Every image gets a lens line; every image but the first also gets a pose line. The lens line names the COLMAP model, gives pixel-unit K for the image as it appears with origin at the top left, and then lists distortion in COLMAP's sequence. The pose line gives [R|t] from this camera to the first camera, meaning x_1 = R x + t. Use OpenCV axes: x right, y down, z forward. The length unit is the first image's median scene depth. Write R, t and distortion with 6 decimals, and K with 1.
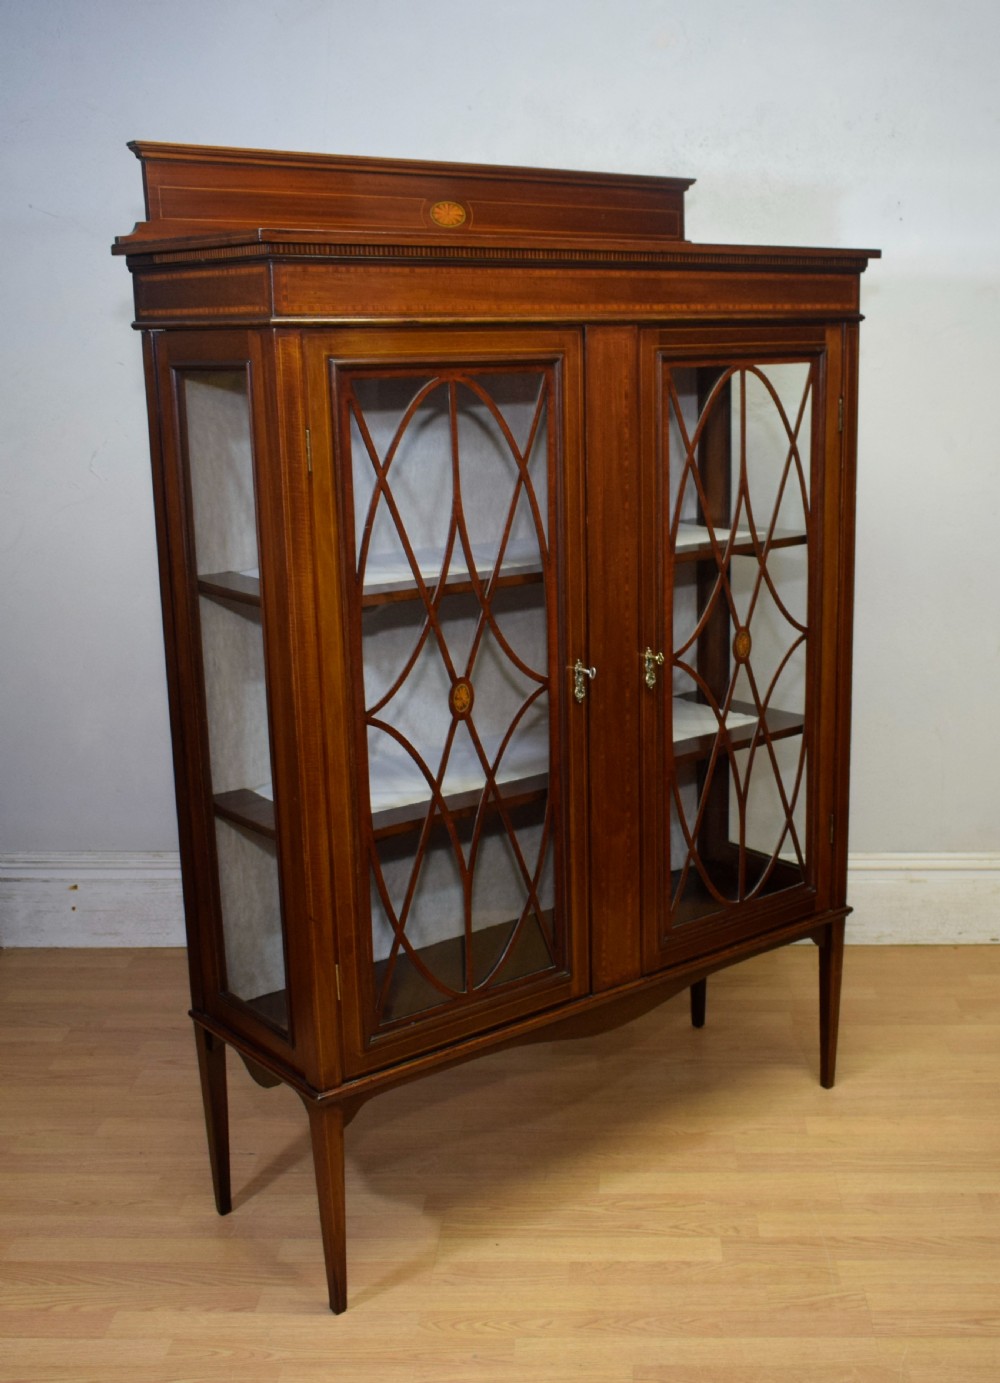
lens RADIAL K [[1590.6, 0, 607.3], [0, 1590.6, 691.4], [0, 0, 1]] dist [-0.019865, 0.007285]
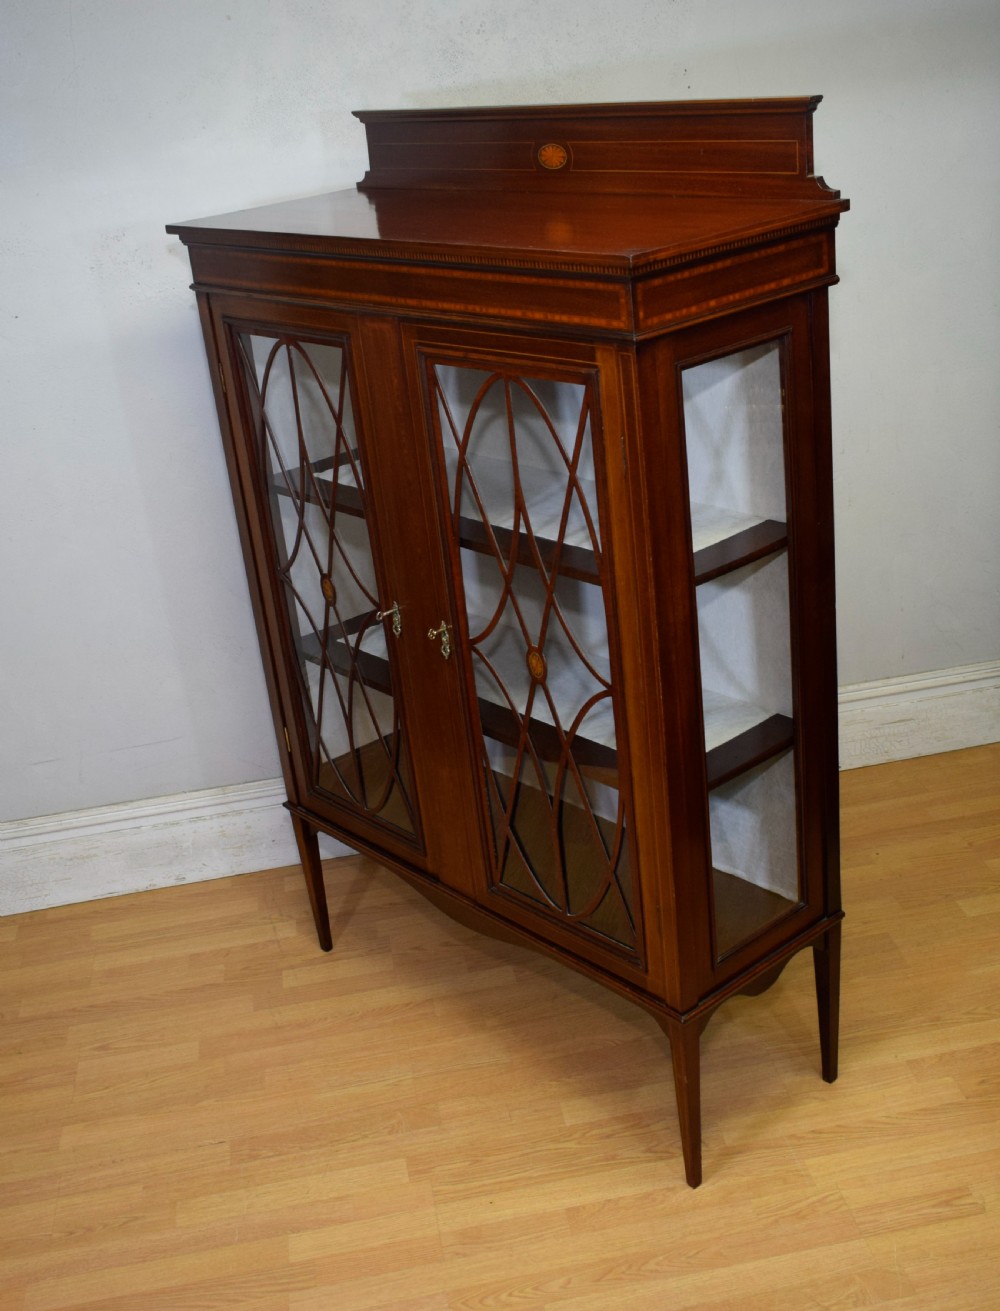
lens RADIAL K [[1548.4, 0, 501.7], [0, 1548.4, 669.5], [0, 0, 1]] dist [-0.014171, -0.008443]
pose [[0.010121, 0.407983, -0.912934, 0.994387], [-0.121224, 0.906747, 0.403874, -0.424993], [0.992574, 0.106582, 0.058634, 1.009700]]
